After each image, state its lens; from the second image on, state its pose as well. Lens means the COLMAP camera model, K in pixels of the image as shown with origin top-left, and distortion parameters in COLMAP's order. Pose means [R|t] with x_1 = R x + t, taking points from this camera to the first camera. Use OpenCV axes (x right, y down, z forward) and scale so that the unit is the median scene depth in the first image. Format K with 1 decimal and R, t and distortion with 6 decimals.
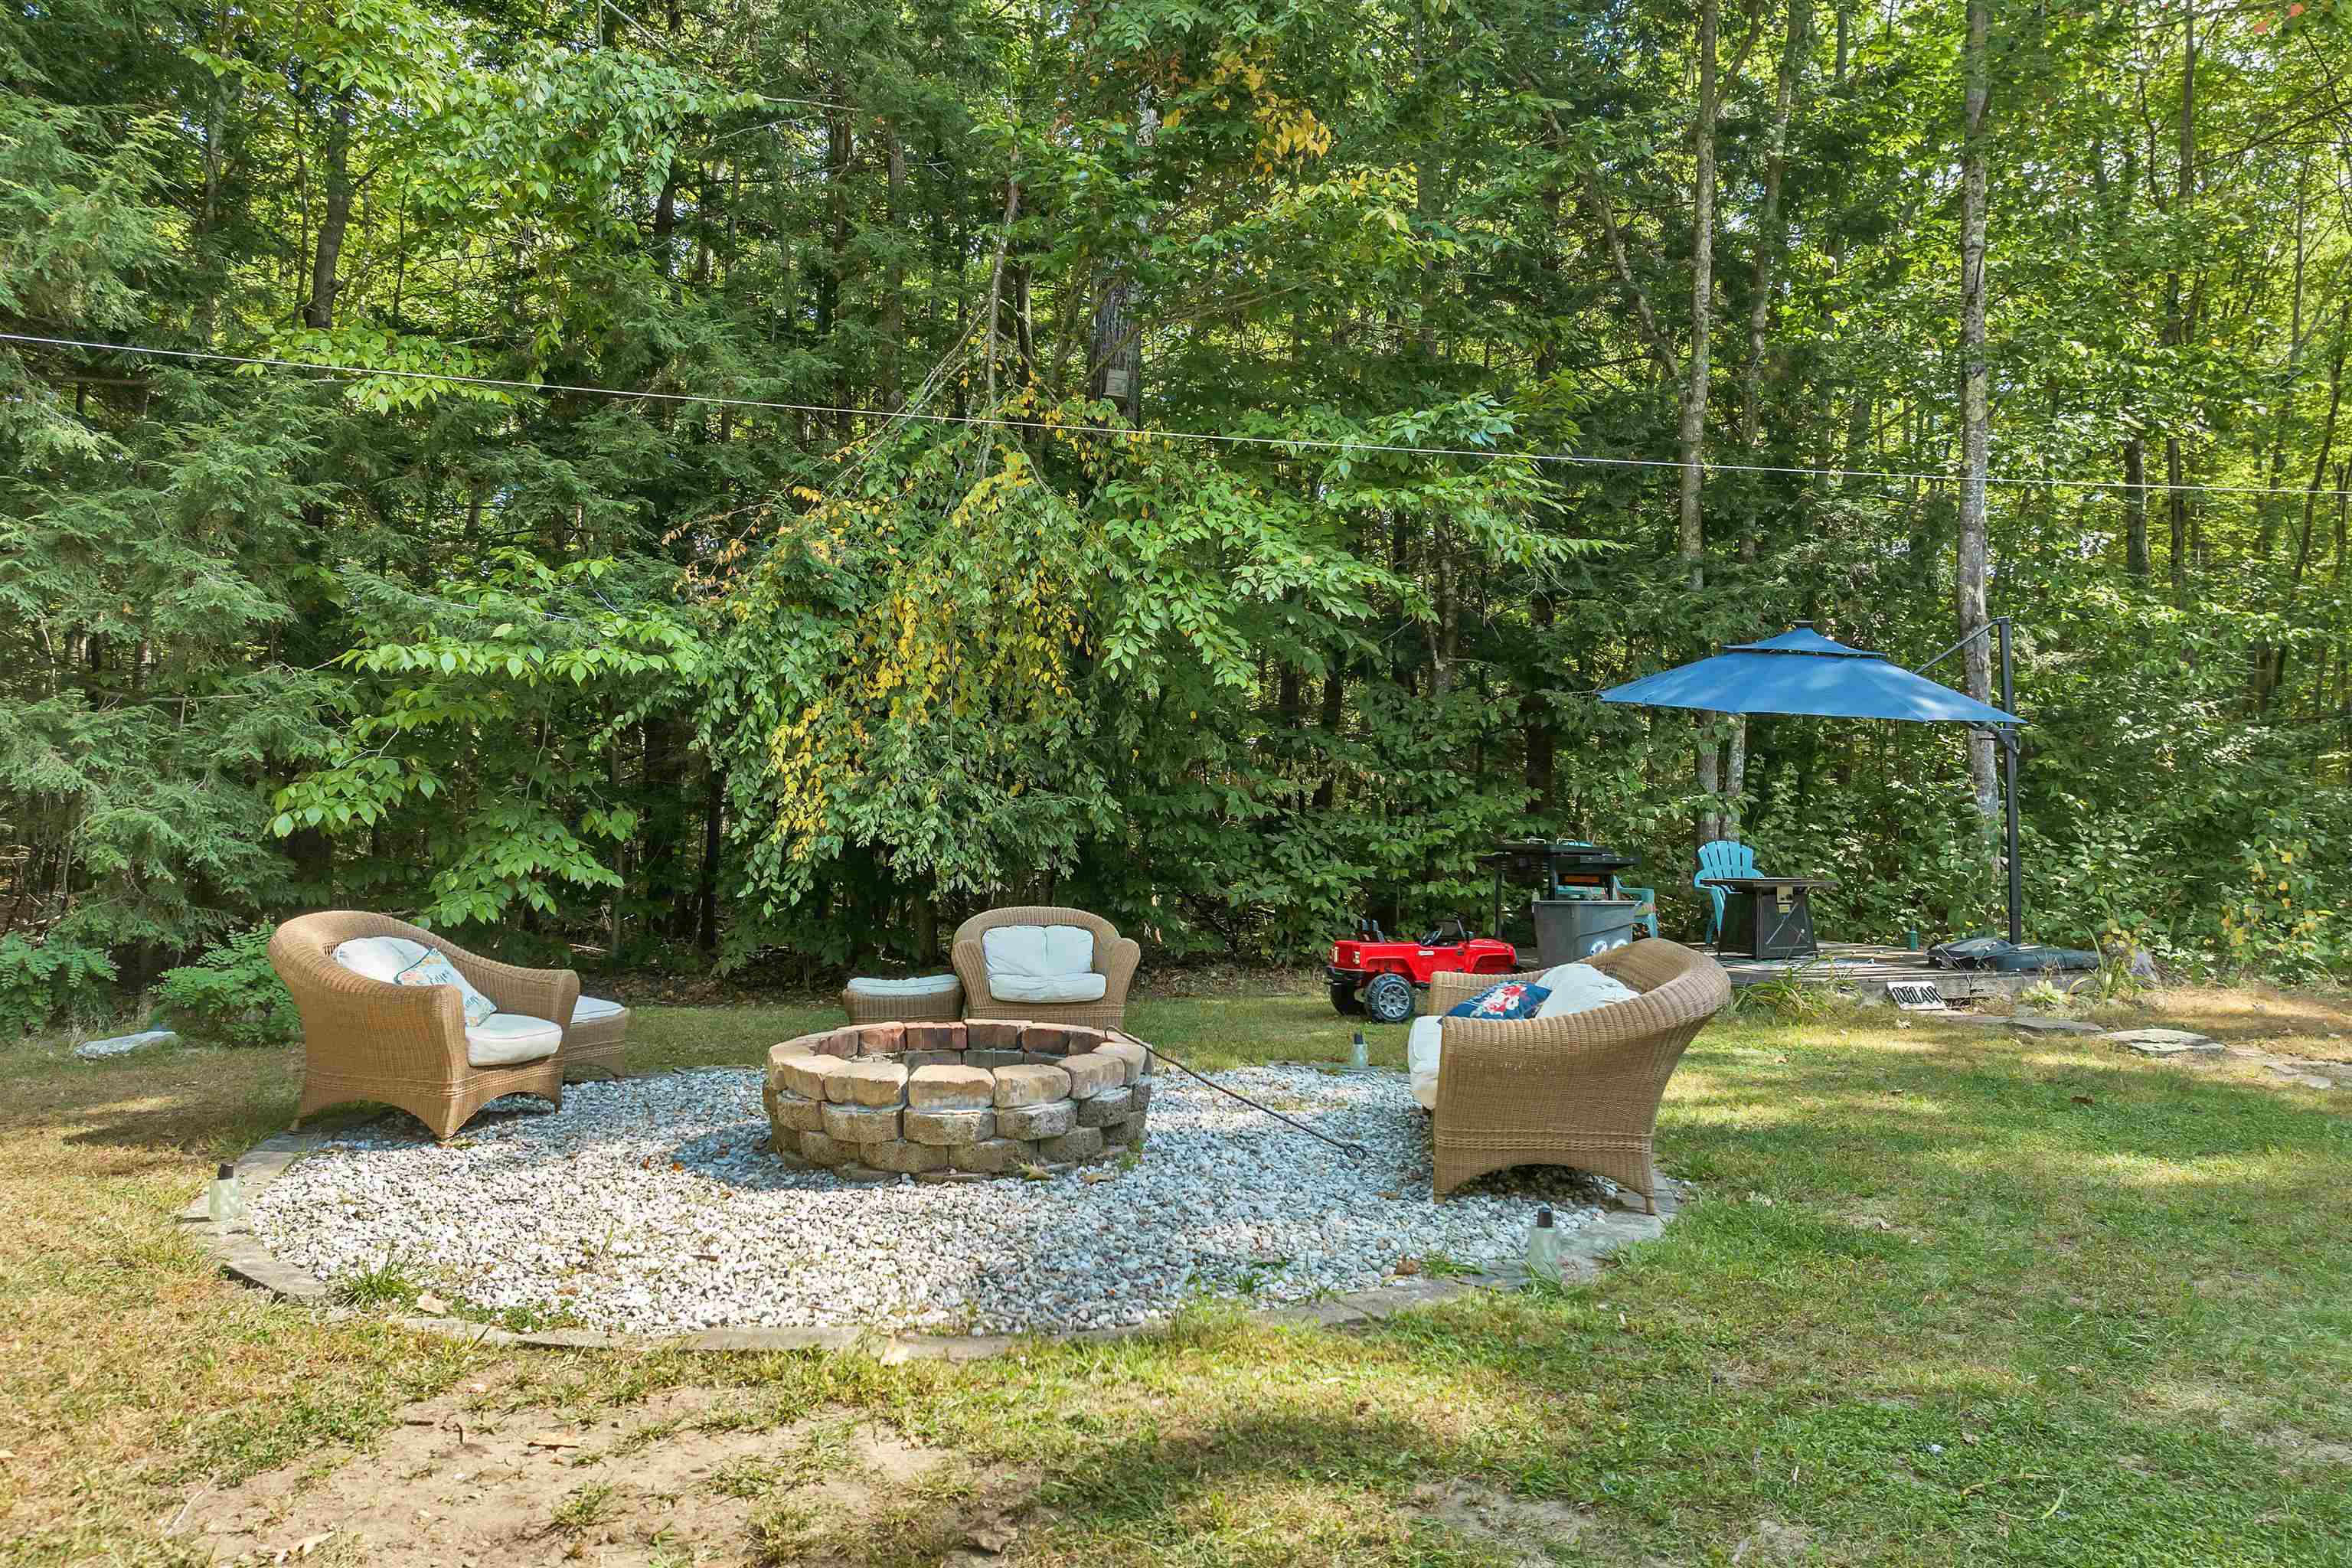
lens RADIAL K [[1714.5, 0, 1169.7], [0, 1714.5, 791.4], [0, 0, 1]] dist [-0.030551, -0.011442]
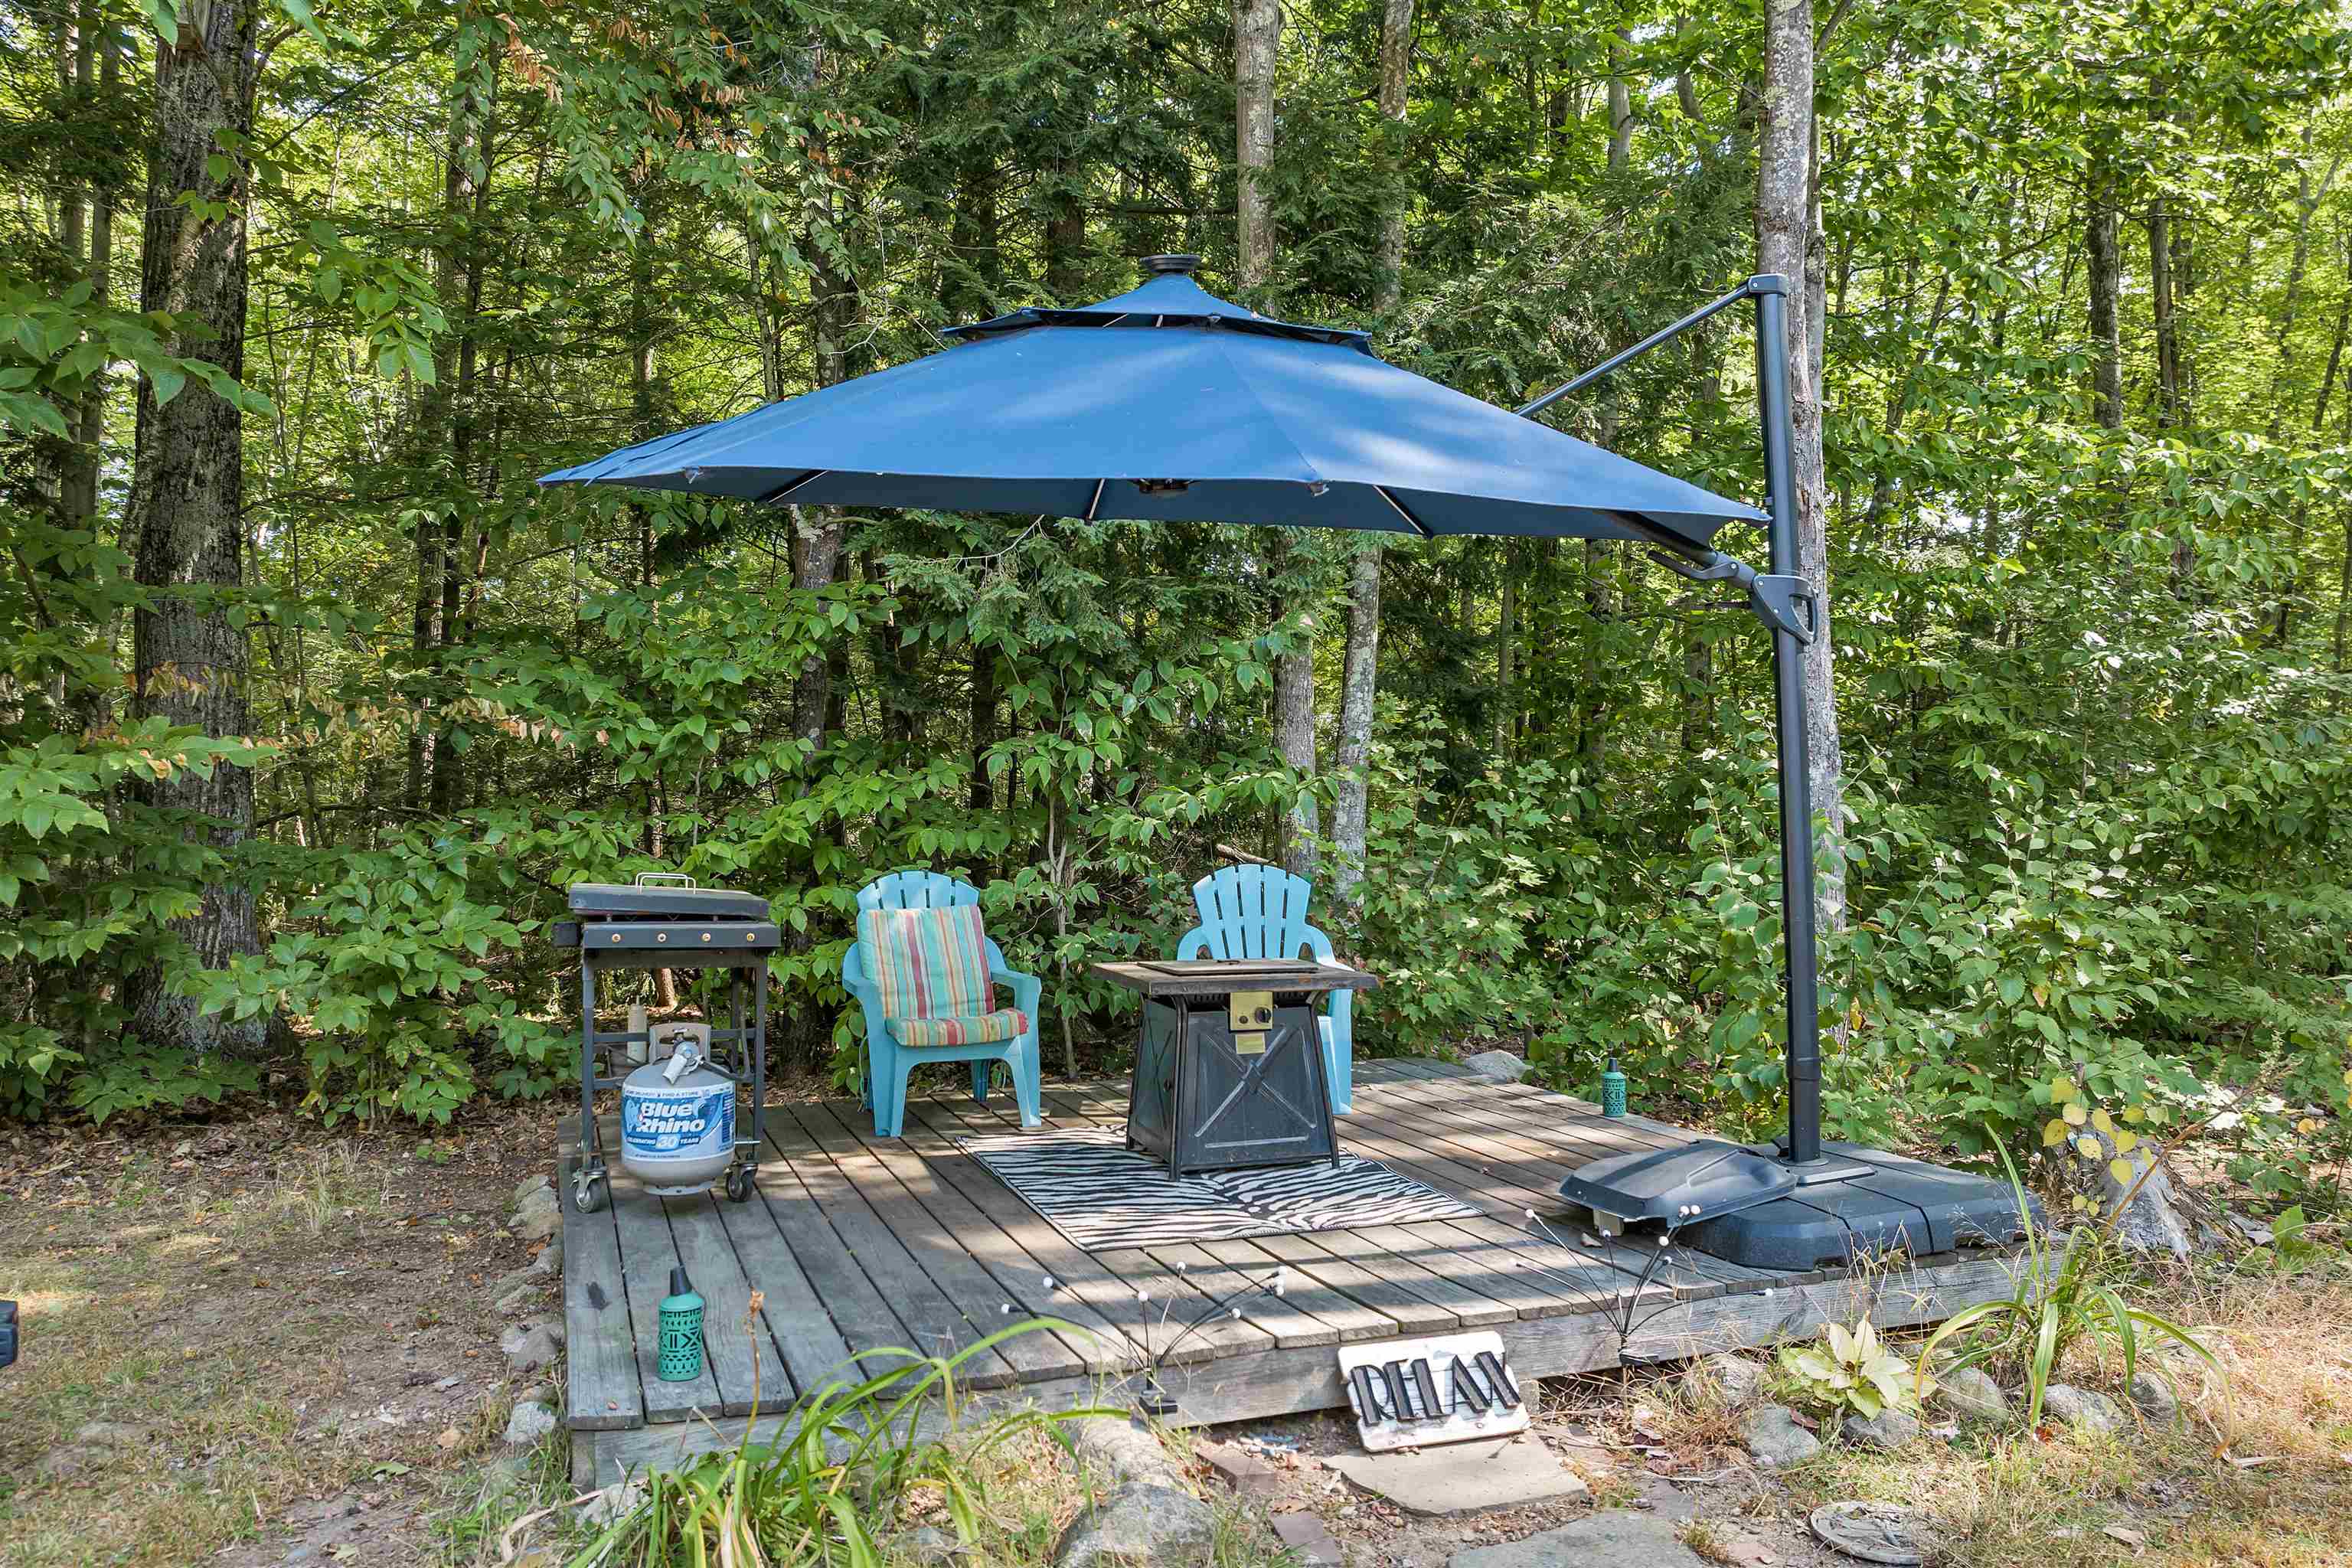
lens RADIAL K [[1714.5, 0, 1182.7], [0, 1714.5, 786.1], [0, 0, 1]] dist [-0.030551, -0.011442]
pose [[0.999767, -0.006982, 0.020407, 0.297248], [0.007000, 0.999975, -0.000811, 0.007277], [-0.020401, 0.000954, 0.999791, 0.529086]]
